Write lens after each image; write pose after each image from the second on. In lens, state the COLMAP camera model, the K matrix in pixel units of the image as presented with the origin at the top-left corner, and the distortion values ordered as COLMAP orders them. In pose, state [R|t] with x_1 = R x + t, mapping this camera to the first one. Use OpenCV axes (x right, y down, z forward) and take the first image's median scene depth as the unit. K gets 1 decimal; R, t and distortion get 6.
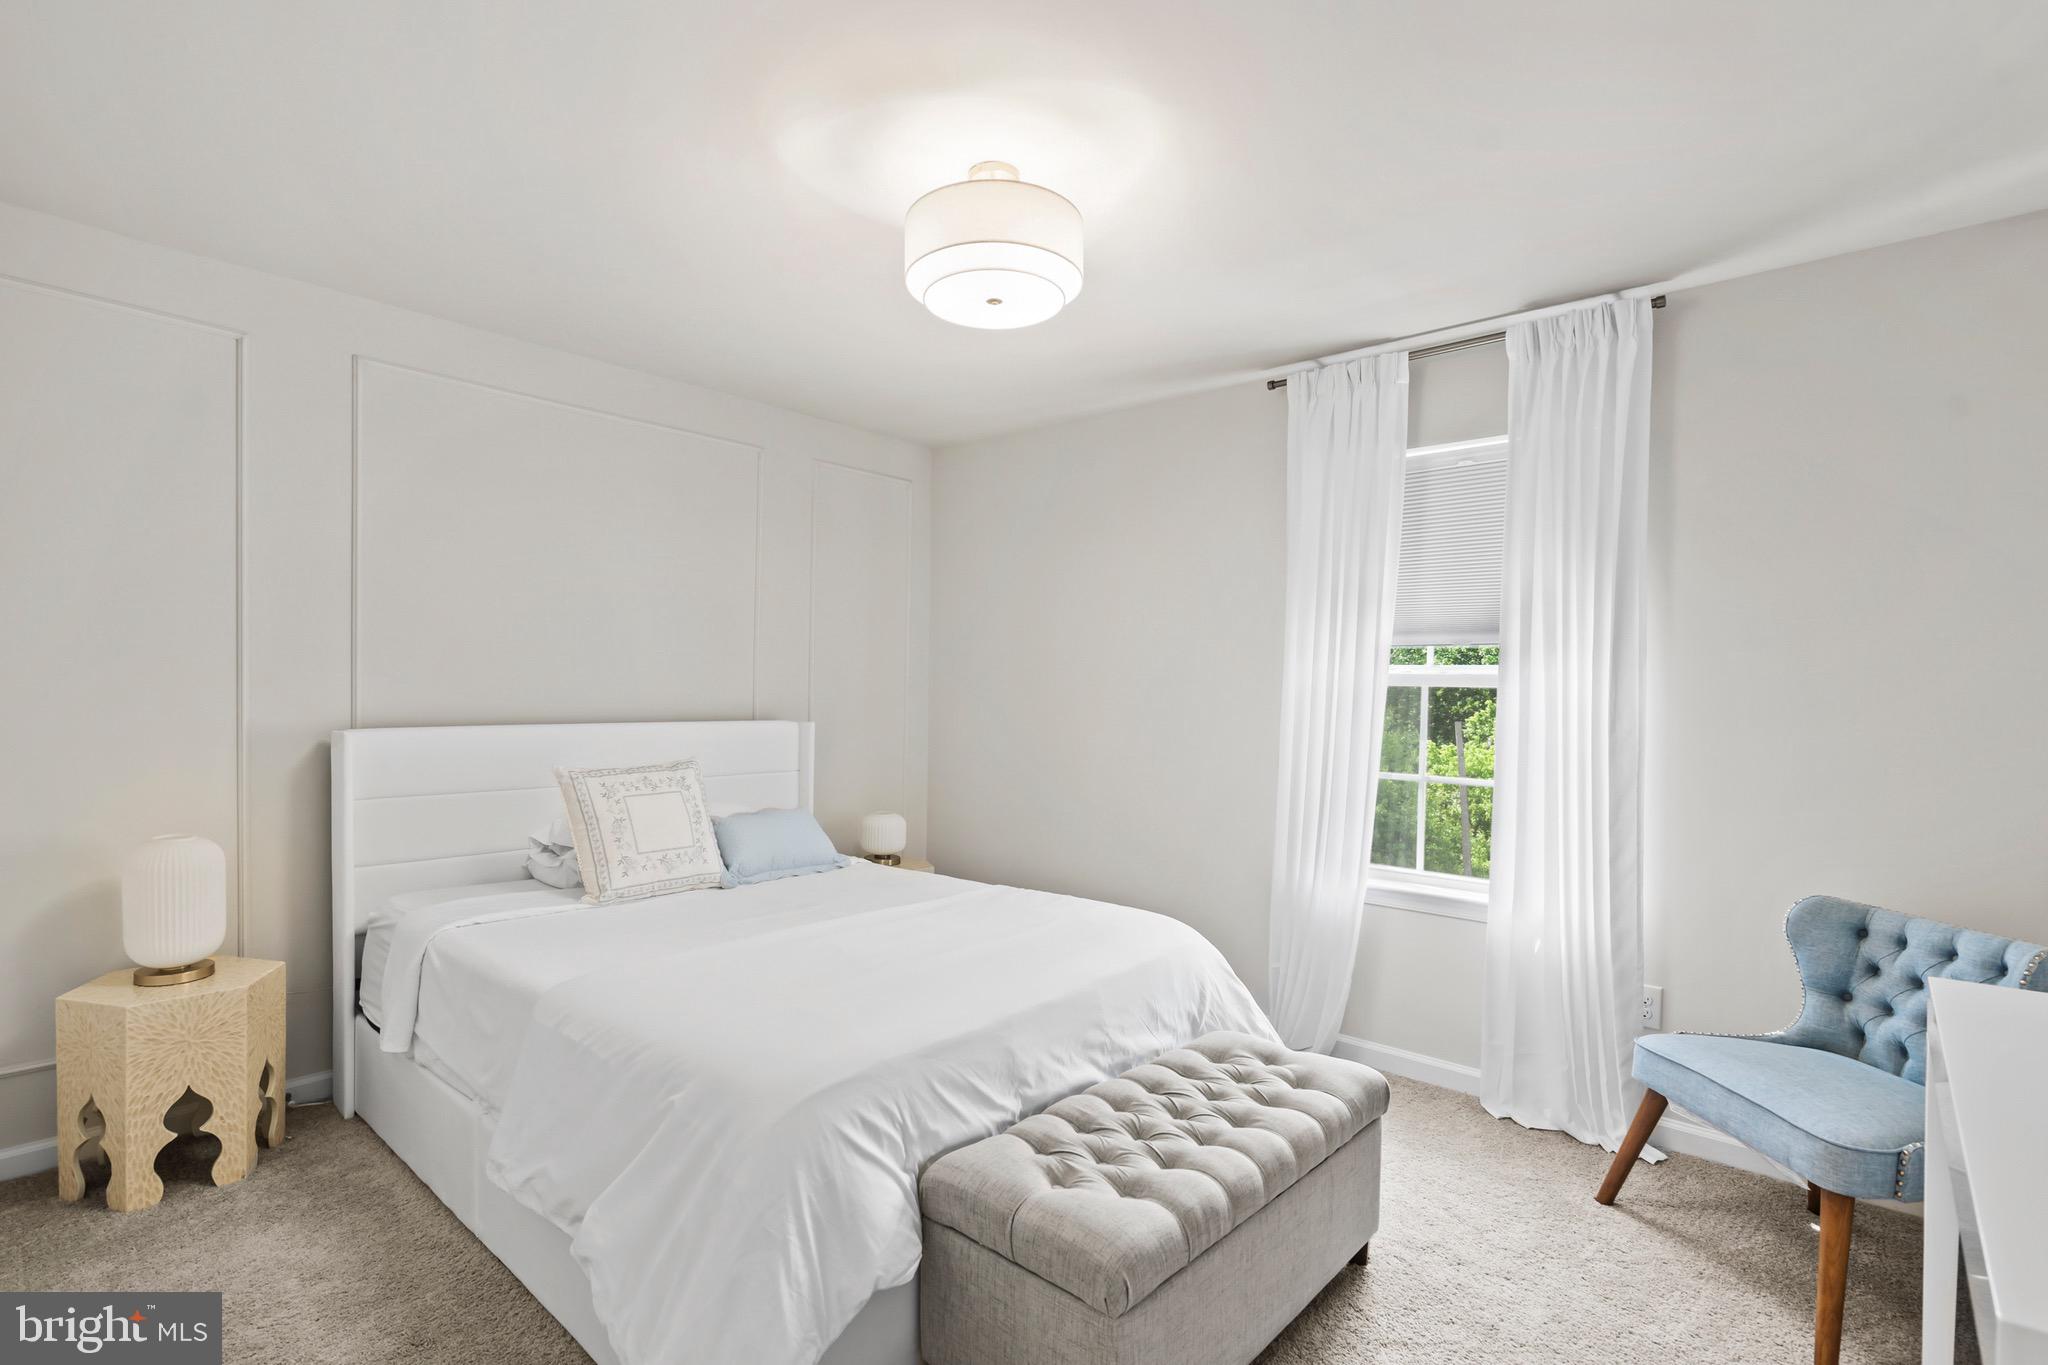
lens RADIAL K [[938.1, 0, 1030.3], [0, 938.1, 691.2], [0, 0, 1]] dist [0.001087, 0.000055]
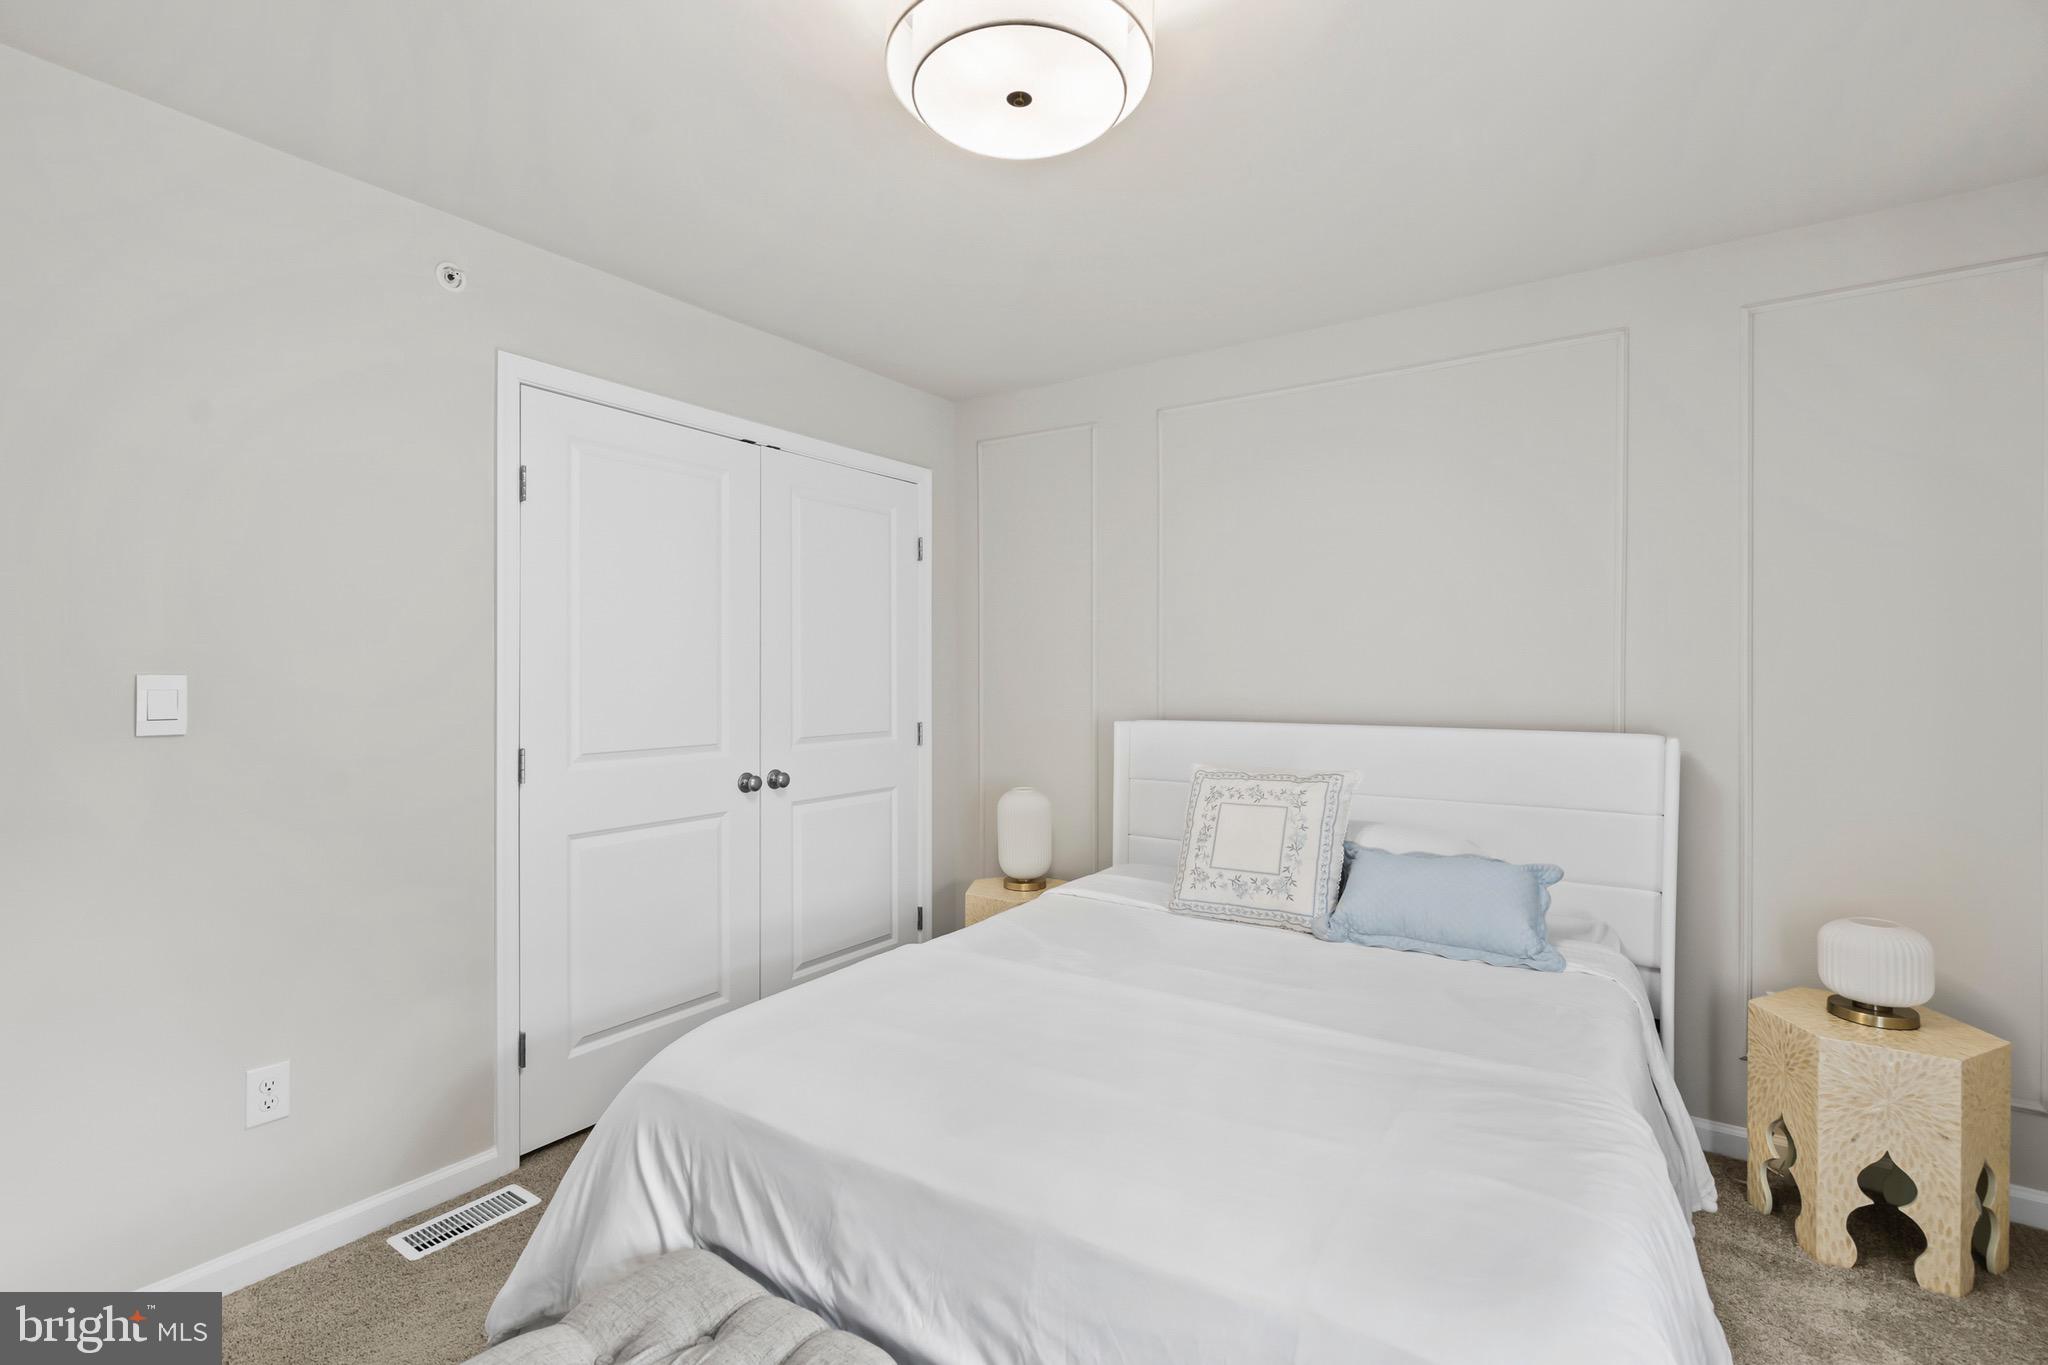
lens RADIAL K [[938.1, 0, 1030.1], [0, 938.1, 680.3], [0, 0, 1]] dist [0.001087, 0.000055]
pose [[0.140184, -0.012977, -0.990040, 0.456696], [-0.006348, 0.999882, -0.014005, 0.006341], [0.990105, 0.008248, 0.140085, 0.698501]]
